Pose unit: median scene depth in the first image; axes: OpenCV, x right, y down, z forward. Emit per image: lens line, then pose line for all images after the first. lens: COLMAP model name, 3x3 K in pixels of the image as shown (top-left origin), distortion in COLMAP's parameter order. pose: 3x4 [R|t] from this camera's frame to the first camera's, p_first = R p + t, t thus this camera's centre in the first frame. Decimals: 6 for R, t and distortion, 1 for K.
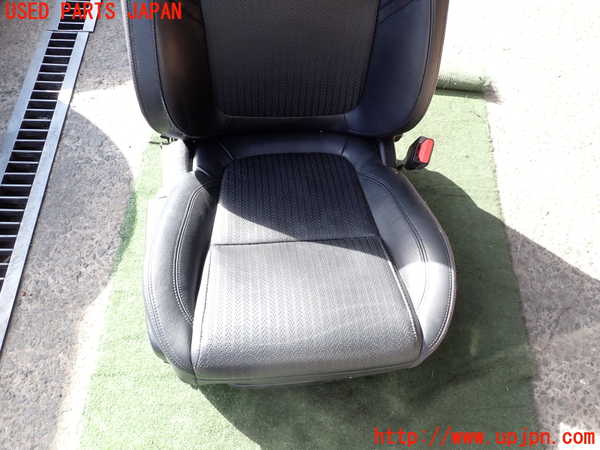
lens RADIAL K [[447.4, 0, 296.3], [0, 447.4, 224.8], [0, 0, 1]] dist [0.006461, 0.002252]
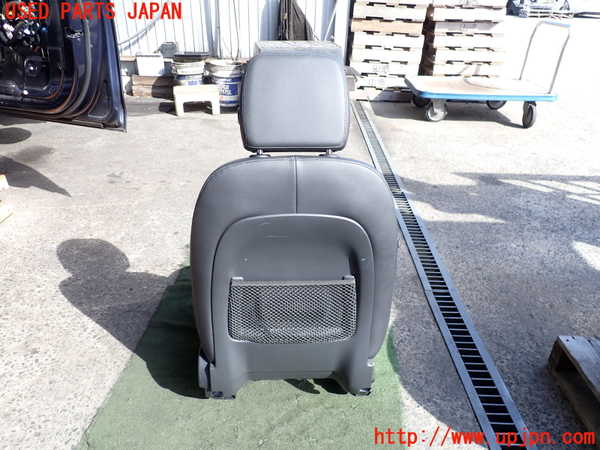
lens RADIAL K [[447.4, 0, 296.3], [0, 447.4, 224.8], [0, 0, 1]] dist [0.006461, 0.002252]
pose [[-0.996508, -0.082157, -0.014894, 0.006993], [-0.014067, -0.010630, 0.999845, -1.389641], [-0.082302, 0.996563, 0.009438, 0.529529]]
